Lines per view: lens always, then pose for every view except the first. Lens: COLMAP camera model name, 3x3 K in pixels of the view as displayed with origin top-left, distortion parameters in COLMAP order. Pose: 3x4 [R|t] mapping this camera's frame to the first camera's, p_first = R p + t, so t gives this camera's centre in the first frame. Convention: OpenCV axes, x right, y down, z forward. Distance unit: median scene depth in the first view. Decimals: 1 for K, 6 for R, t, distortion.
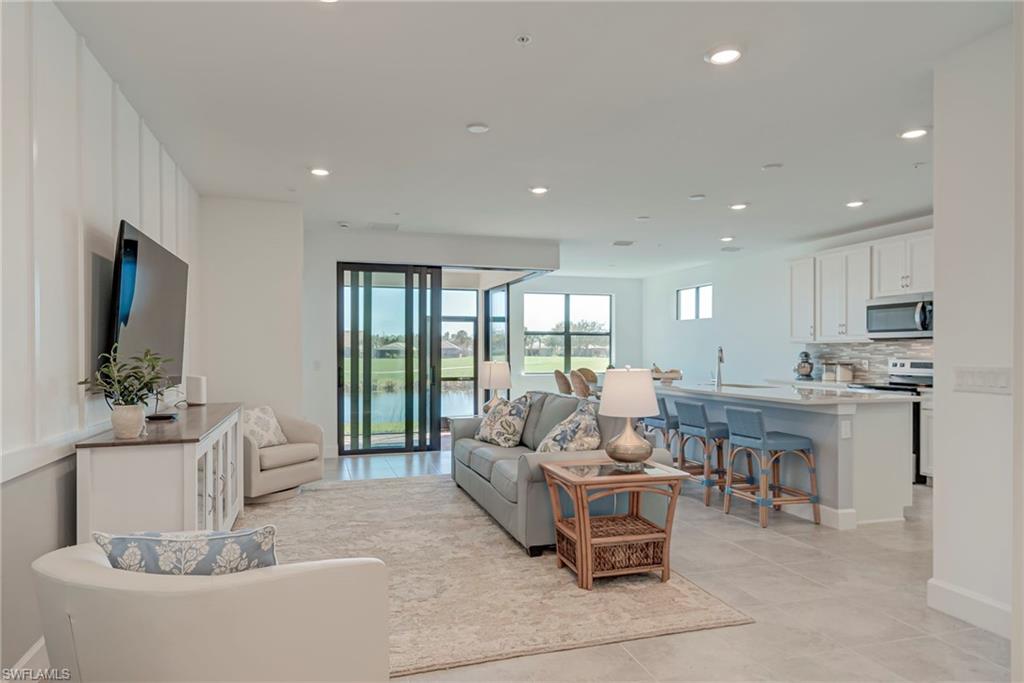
lens RADIAL K [[608.3, 0, 469.9], [0, 608.3, 354.5], [0, 0, 1]] dist [0.009008, -0.005603]
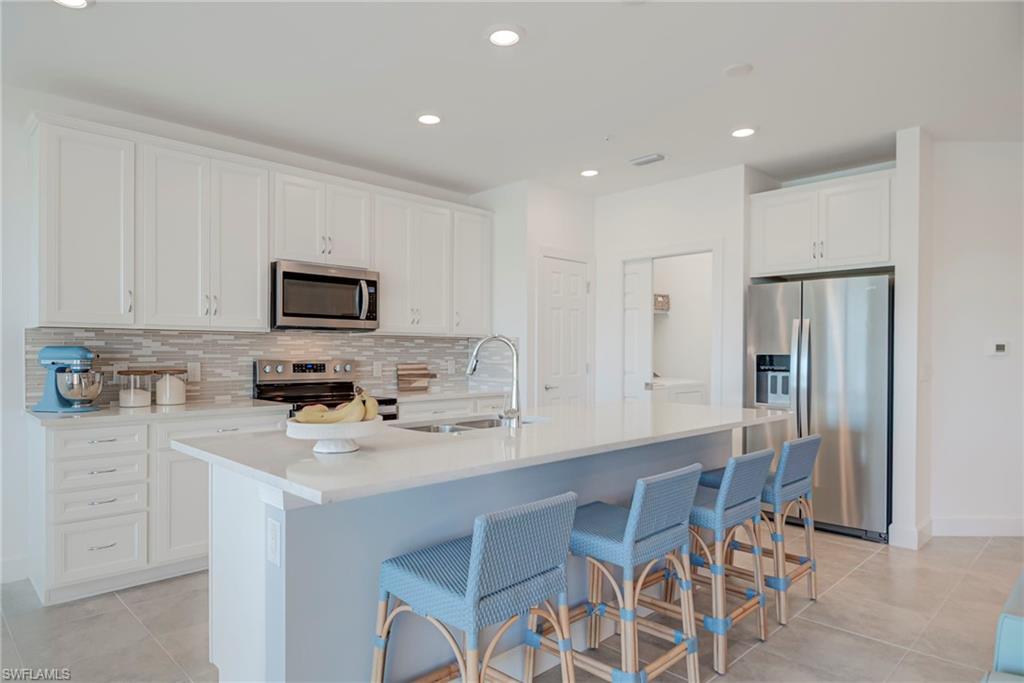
lens RADIAL K [[608.3, 0, 489.3], [0, 608.3, 351.4], [0, 0, 1]] dist [0.009008, -0.005603]
pose [[-0.492029, -0.001083, 0.870578, 0.031876], [-0.000384, 0.999999, 0.001027, -0.001889], [-0.870579, 0.000171, -0.492029, 1.011018]]
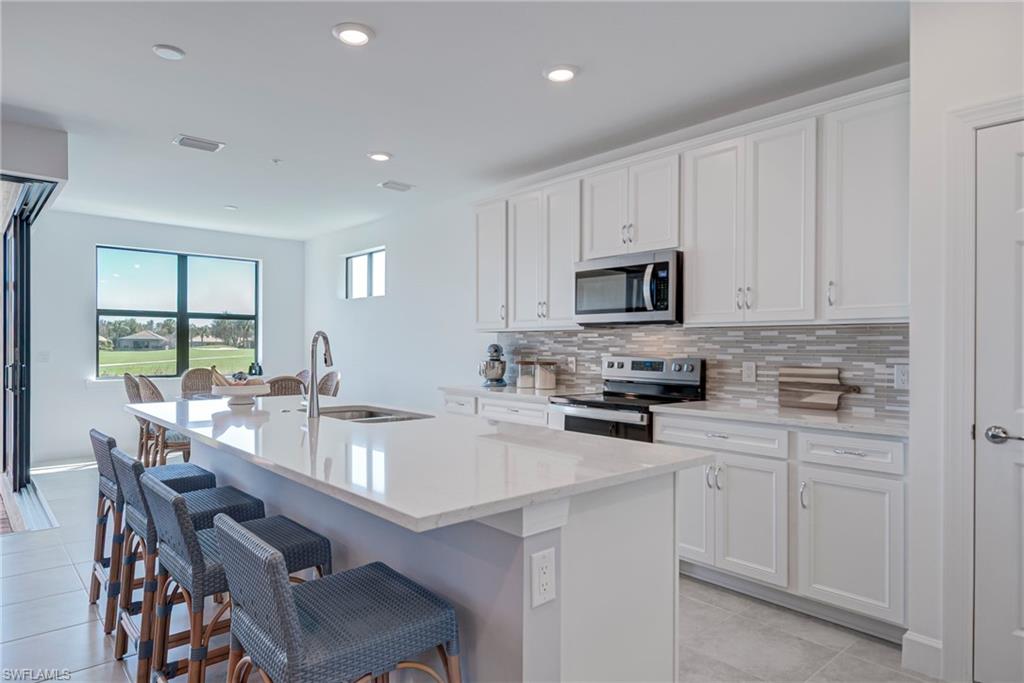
lens RADIAL K [[608.3, 0, 488.7], [0, 608.3, 342.8], [0, 0, 1]] dist [0.009008, -0.005603]
pose [[0.899381, 0.006090, 0.437123, 0.268081], [-0.003085, 0.999966, -0.007584, -0.001242], [-0.437154, 0.005472, 0.899370, 0.429824]]
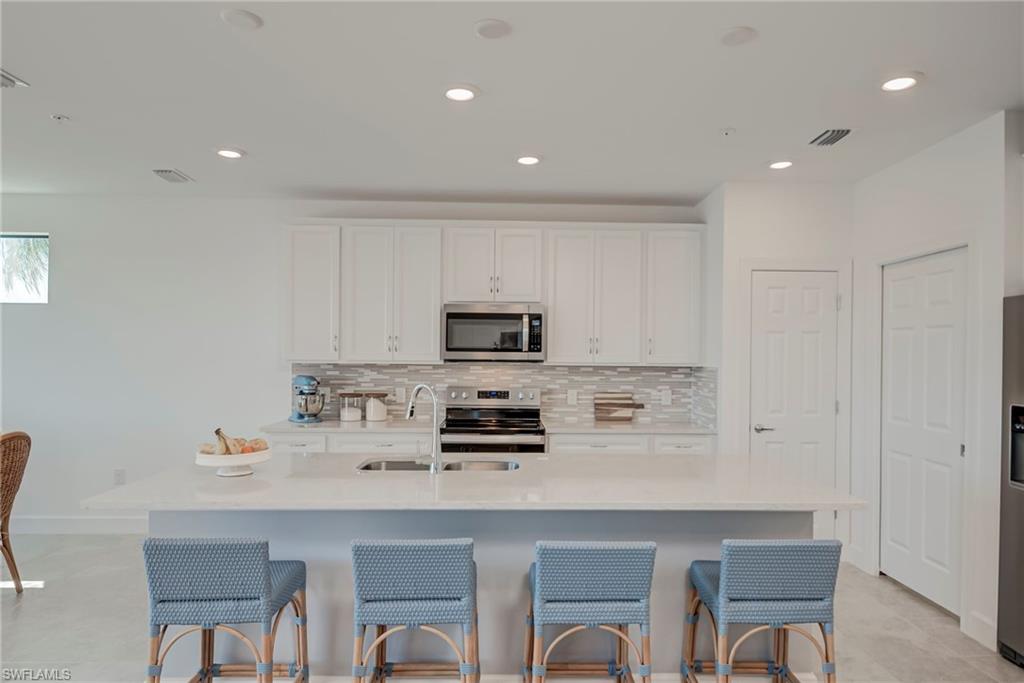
lens RADIAL K [[608.3, 0, 515.9], [0, 608.3, 346.1], [0, 0, 1]] dist [0.009008, -0.005603]
pose [[0.209196, 0.018245, 0.977704, -0.008035], [-0.006732, 0.999829, -0.017218, -0.027111], [-0.977851, -0.002980, 0.209283, 0.705325]]
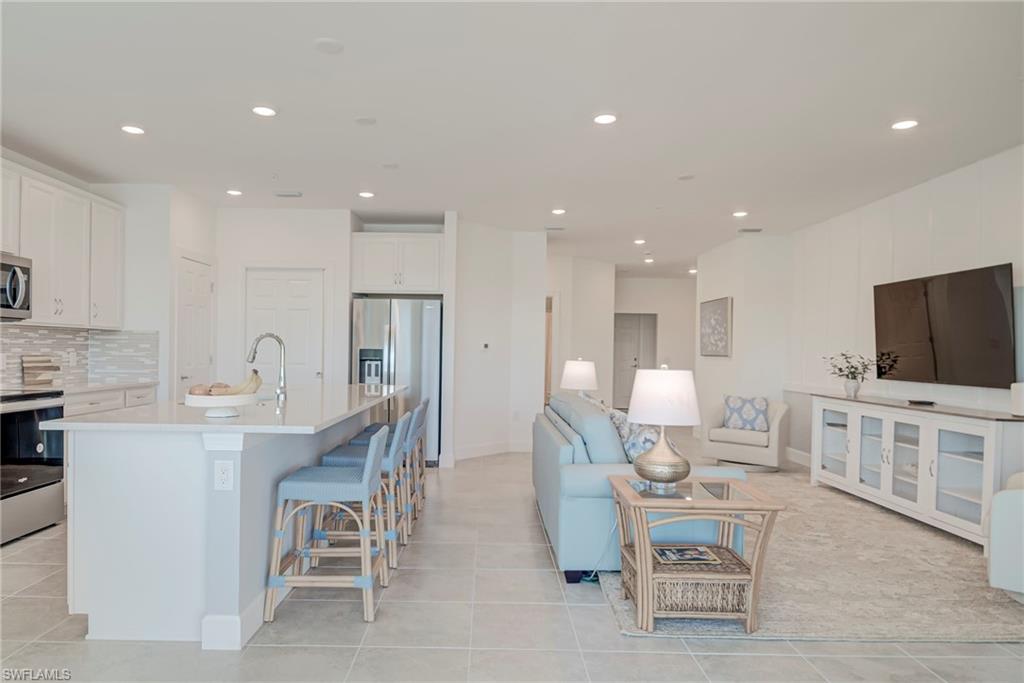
lens RADIAL K [[608.3, 0, 486.7], [0, 608.3, 348.1], [0, 0, 1]] dist [0.009008, -0.005603]
pose [[-0.969005, -0.012789, 0.246711, 0.050503], [-0.013149, 0.999914, 0.000189, -0.001699], [-0.246692, -0.003061, -0.969089, 1.265650]]
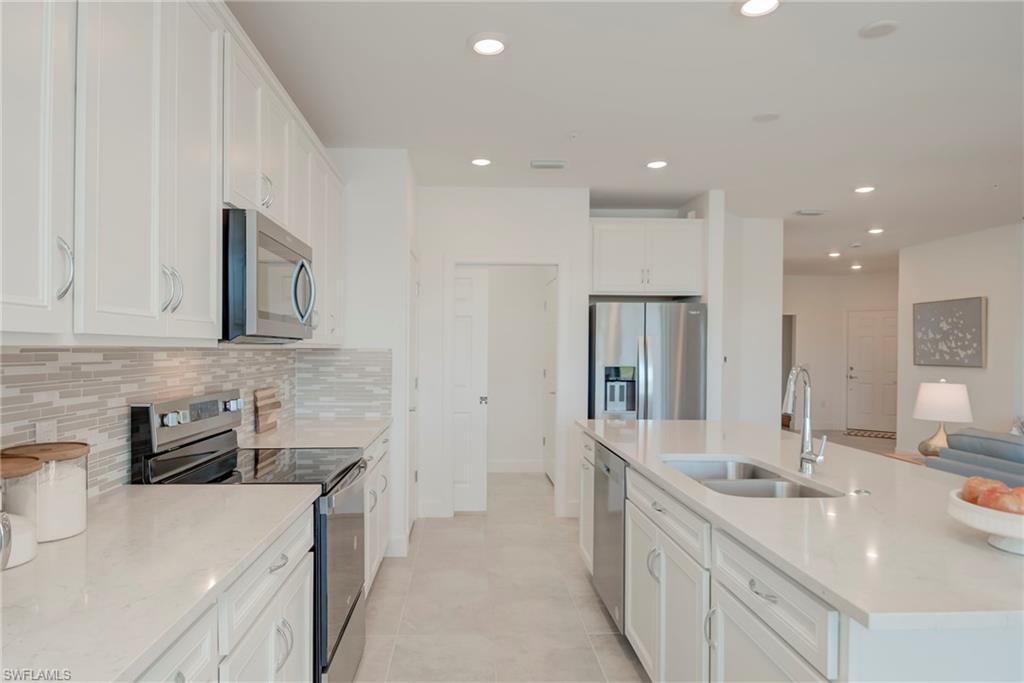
lens RADIAL K [[608.3, 0, 493.7], [0, 608.3, 346.4], [0, 0, 1]] dist [0.009008, -0.005603]
pose [[-0.977380, -0.004002, 0.211451, 0.422574], [-0.004420, 0.999989, -0.001502, -0.019125], [-0.211442, -0.002402, -0.977387, 1.157366]]
